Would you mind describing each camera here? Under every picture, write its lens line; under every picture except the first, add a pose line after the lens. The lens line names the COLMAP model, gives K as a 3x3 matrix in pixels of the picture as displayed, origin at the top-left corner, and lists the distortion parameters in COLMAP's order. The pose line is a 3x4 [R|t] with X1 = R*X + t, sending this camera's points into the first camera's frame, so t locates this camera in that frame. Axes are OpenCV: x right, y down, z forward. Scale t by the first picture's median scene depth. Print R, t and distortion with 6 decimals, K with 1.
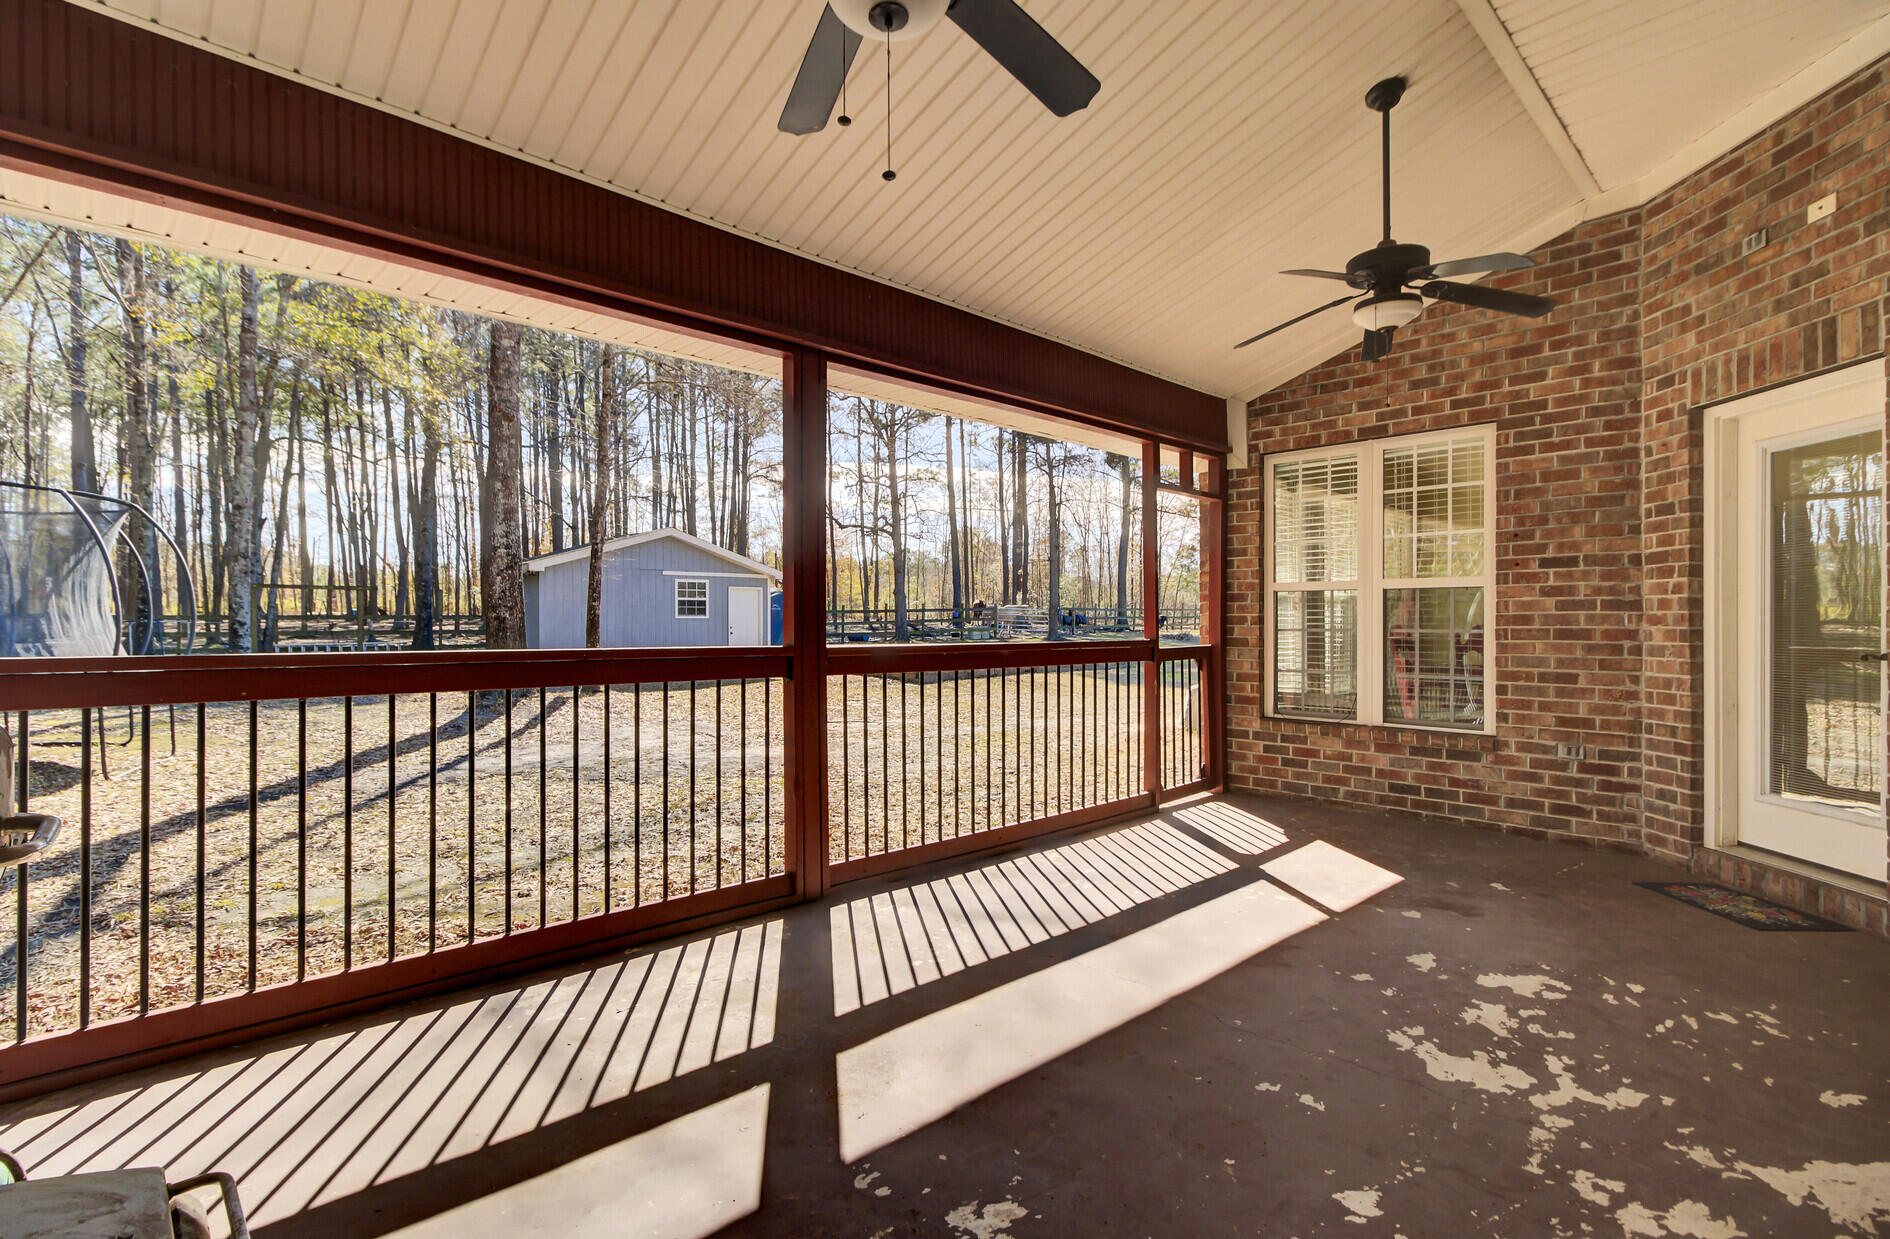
lens RADIAL K [[905.2, 0, 941.0], [0, 905.2, 620.6], [0, 0, 1]] dist [-0.002683, -0.000209]
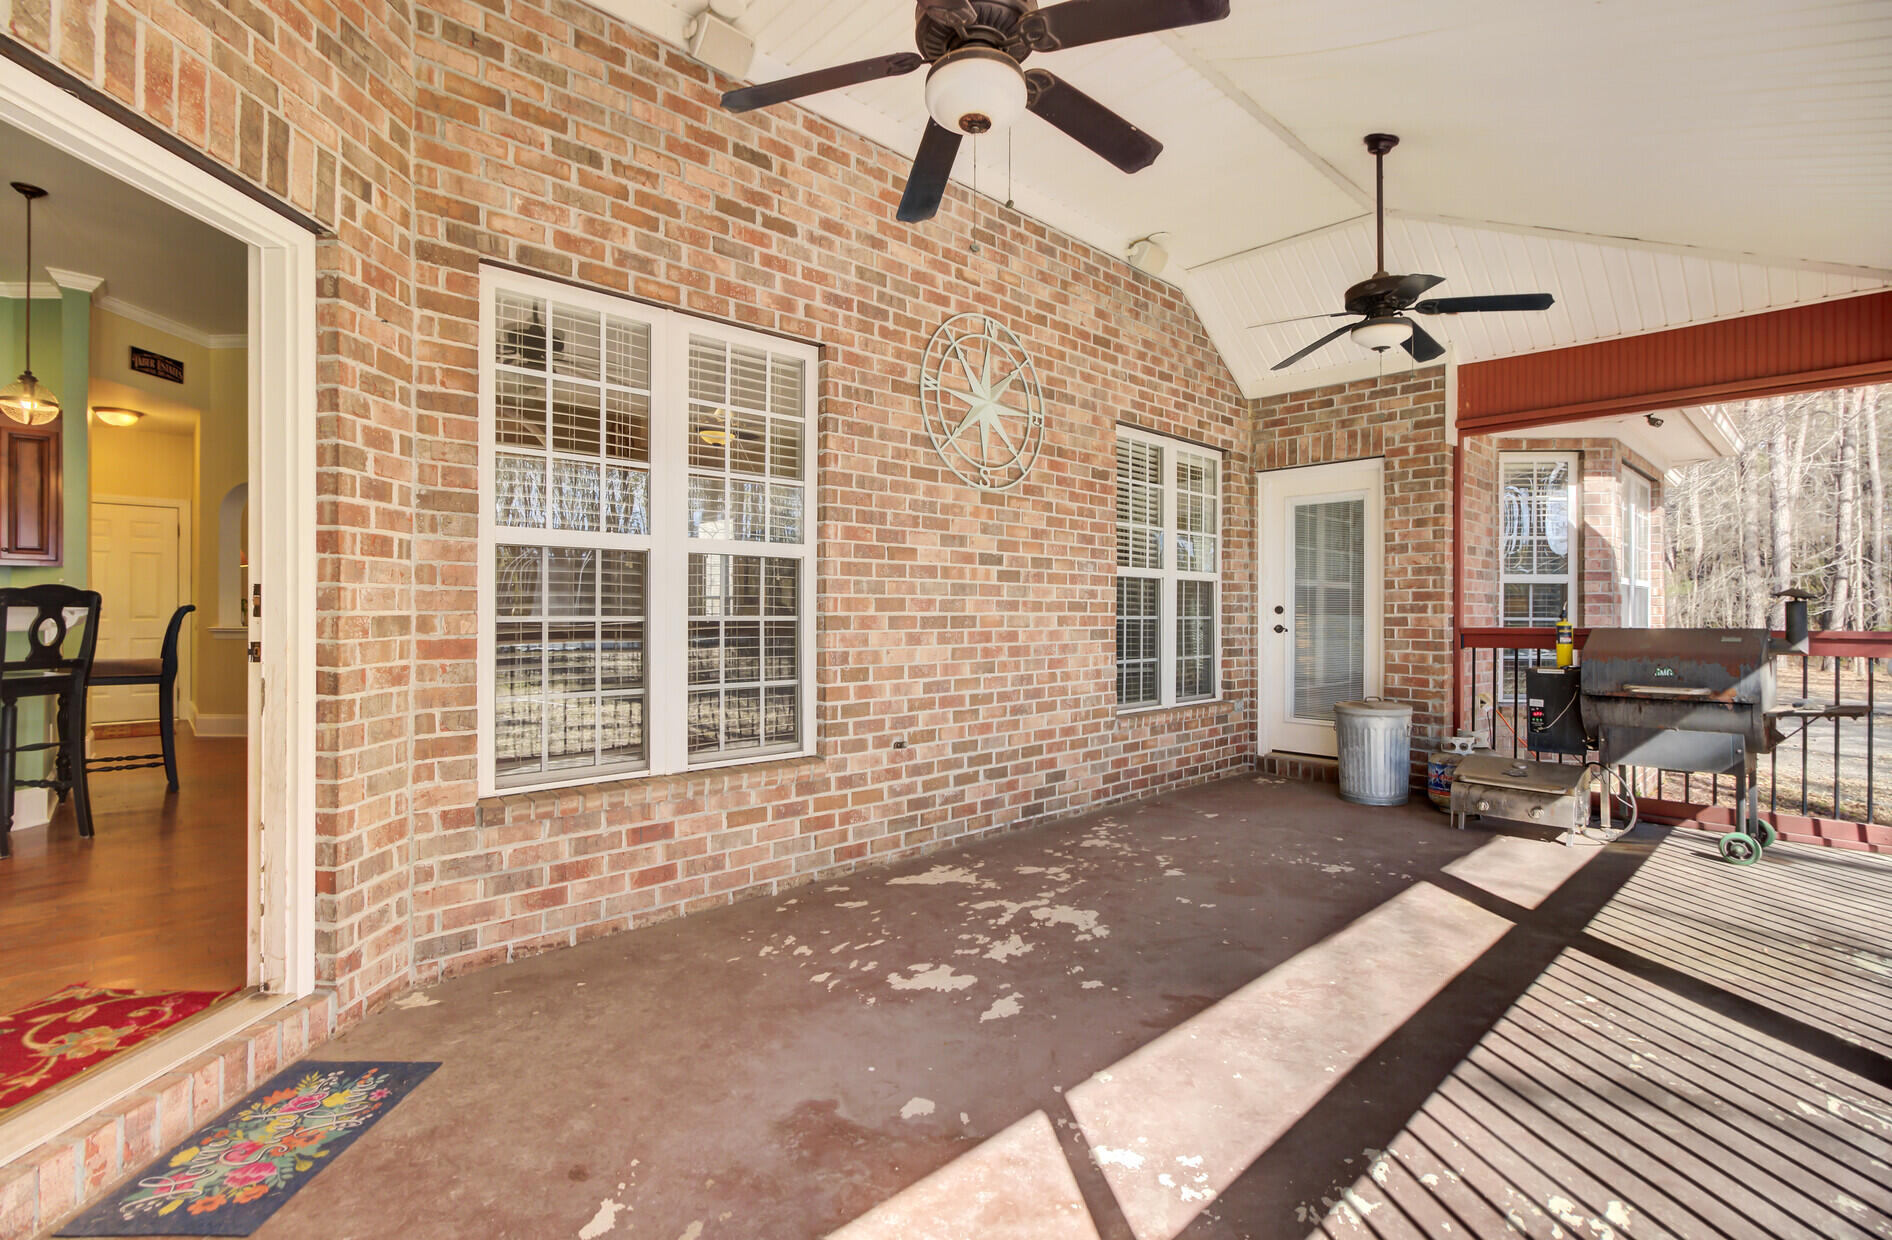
lens RADIAL K [[906.2, 0, 949.8], [0, 906.2, 619.7], [0, 0, 1]] dist [-0.002683, -0.000209]
pose [[-0.999979, -0.000040, -0.006507, 0.817025], [-0.000031, 0.999999, -0.001355, 0.024057], [0.006507, -0.001354, -0.999978, 2.556312]]
